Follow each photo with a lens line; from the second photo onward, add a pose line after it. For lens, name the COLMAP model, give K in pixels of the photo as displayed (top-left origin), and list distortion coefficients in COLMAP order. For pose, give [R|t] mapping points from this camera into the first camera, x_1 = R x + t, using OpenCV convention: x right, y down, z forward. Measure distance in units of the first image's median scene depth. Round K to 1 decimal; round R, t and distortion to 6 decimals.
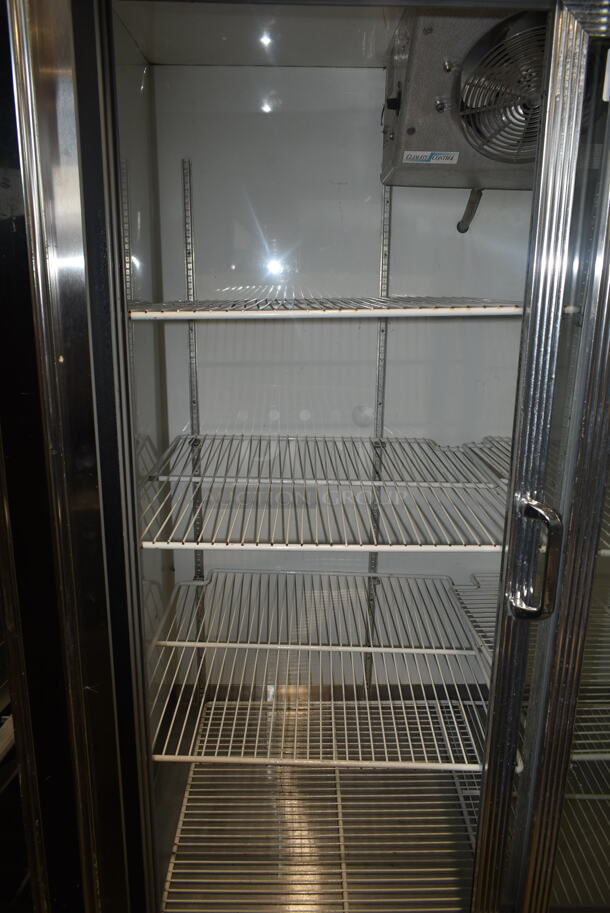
lens RADIAL K [[706.7, 0, 301.0], [0, 706.7, 451.4], [0, 0, 1]] dist [-0.012017, 0.002557]
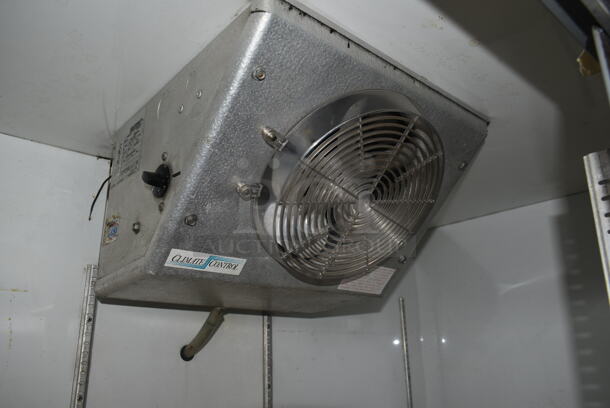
lens RADIAL K [[472.1, 0, 305.0], [0, 472.1, 204.0], [0, 0, 1]] dist [-0.012017, 0.002557]
pose [[0.761200, 0.181282, 0.622664, -0.031323], [0.175958, 0.866387, -0.467346, -0.241100], [-0.624190, 0.465307, 0.627596, 0.637793]]
